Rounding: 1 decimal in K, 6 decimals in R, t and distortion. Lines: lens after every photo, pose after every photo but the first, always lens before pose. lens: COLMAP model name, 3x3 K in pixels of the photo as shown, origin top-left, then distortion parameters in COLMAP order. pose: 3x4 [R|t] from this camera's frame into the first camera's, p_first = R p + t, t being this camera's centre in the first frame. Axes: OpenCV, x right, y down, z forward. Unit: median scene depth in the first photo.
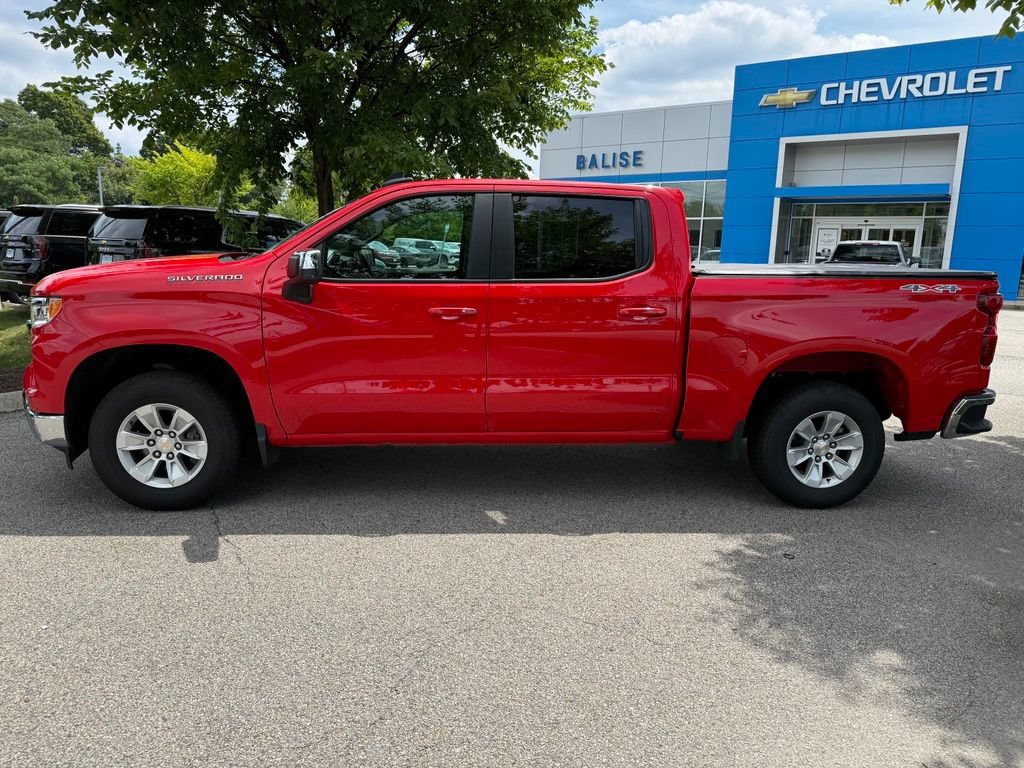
lens RADIAL K [[731.1, 0, 515.8], [0, 731.1, 386.3], [0, 0, 1]] dist [0.018711, -0.009622]
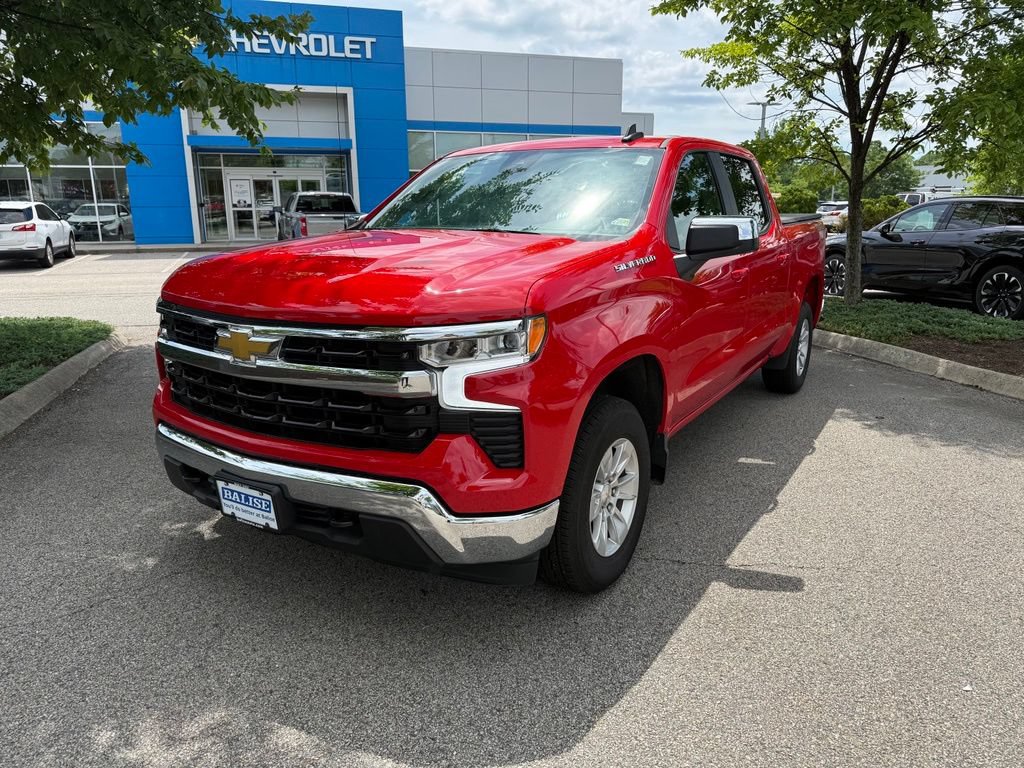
lens RADIAL K [[731.1, 0, 513.4], [0, 731.1, 385.0], [0, 0, 1]] dist [0.018711, -0.009622]
pose [[0.605739, -0.220936, 0.764374, -0.207124], [0.171715, 0.974336, 0.145546, -0.029371], [-0.776913, 0.043091, 0.628132, 0.118224]]
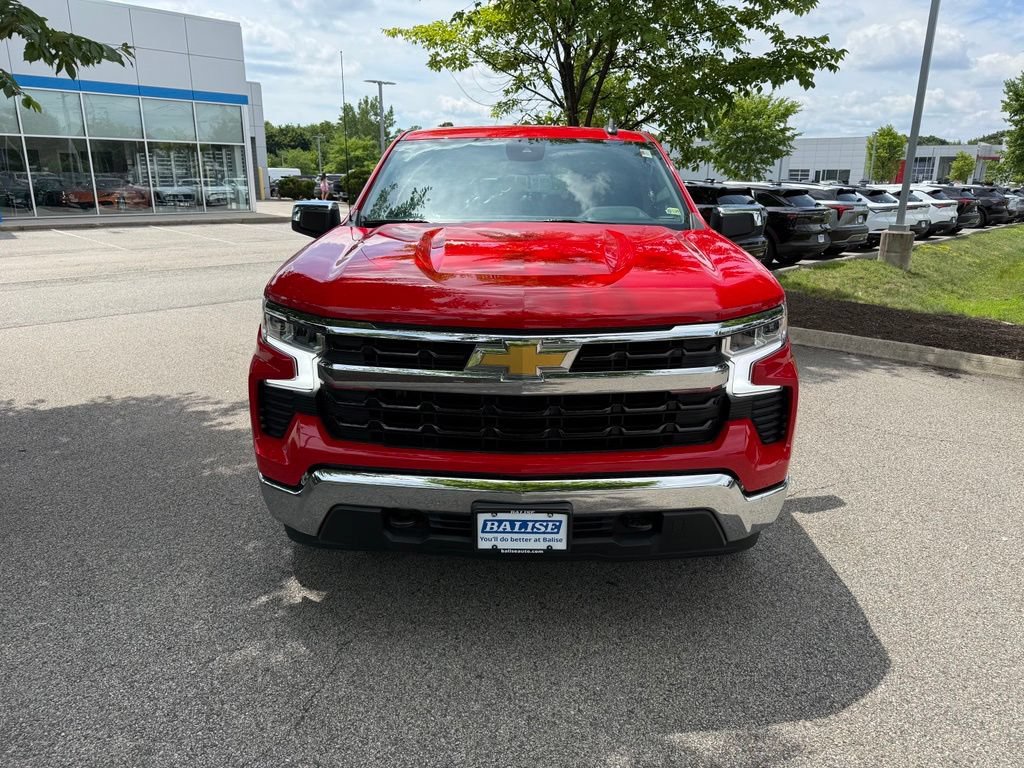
lens RADIAL K [[731.1, 0, 506.6], [0, 731.1, 384.1], [0, 0, 1]] dist [0.018711, -0.009622]
pose [[0.115836, -0.295207, 0.948385, -0.245923], [0.184450, 0.944598, 0.271500, -0.052677], [-0.975992, 0.143480, 0.163870, 0.214020]]
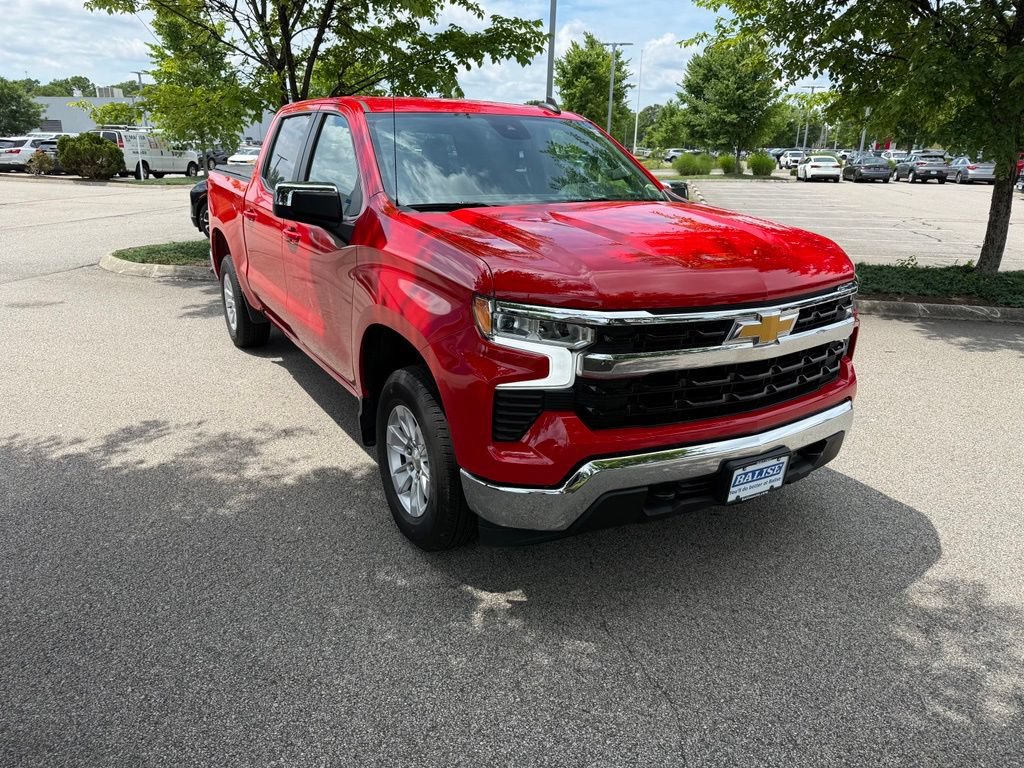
lens RADIAL K [[731.1, 0, 517.9], [0, 731.1, 384.0], [0, 0, 1]] dist [0.018711, -0.009622]
pose [[-0.411908, -0.315897, 0.854717, -0.233617], [0.142228, 0.904201, 0.402730, -0.074424], [-0.900057, 0.287452, -0.327518, 0.312042]]
